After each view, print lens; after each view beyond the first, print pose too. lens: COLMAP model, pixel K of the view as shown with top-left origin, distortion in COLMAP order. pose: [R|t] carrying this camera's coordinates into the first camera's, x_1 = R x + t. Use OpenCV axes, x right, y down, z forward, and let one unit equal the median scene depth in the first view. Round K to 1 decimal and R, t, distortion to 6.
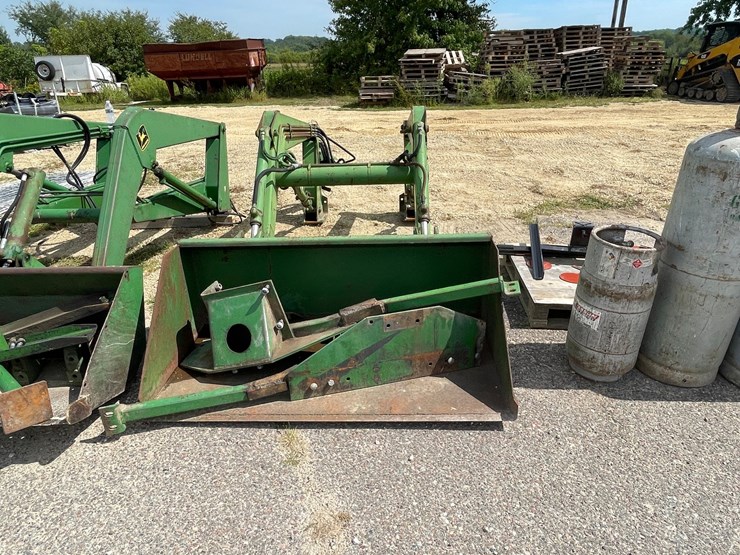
lens RADIAL K [[496.4, 0, 370.5], [0, 496.4, 275.2], [0, 0, 1]] dist [-0.003849, 0.000780]
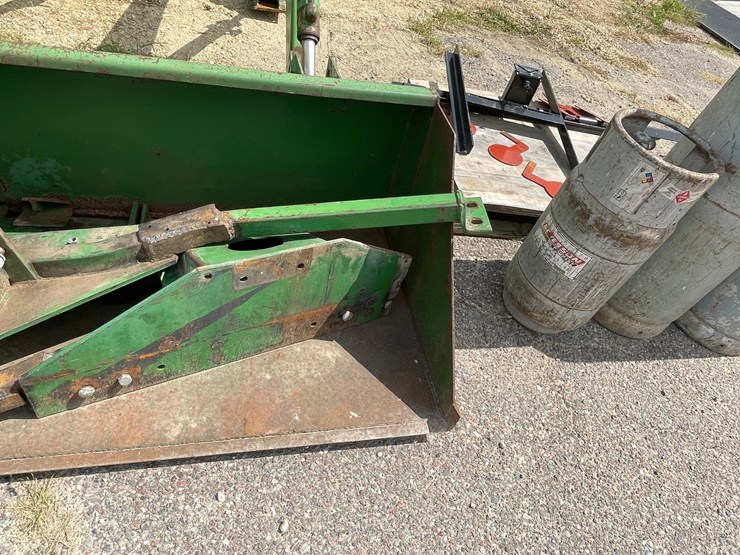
lens RADIAL K [[495.2, 0, 370.3], [0, 495.2, 279.4], [0, 0, 1]] dist [-0.000558, -0.002582]
pose [[0.944446, -0.007432, 0.328583, -0.007126], [-0.124735, 0.916842, 0.379264, -0.096745], [-0.304077, -0.399180, 0.864981, 0.492292]]
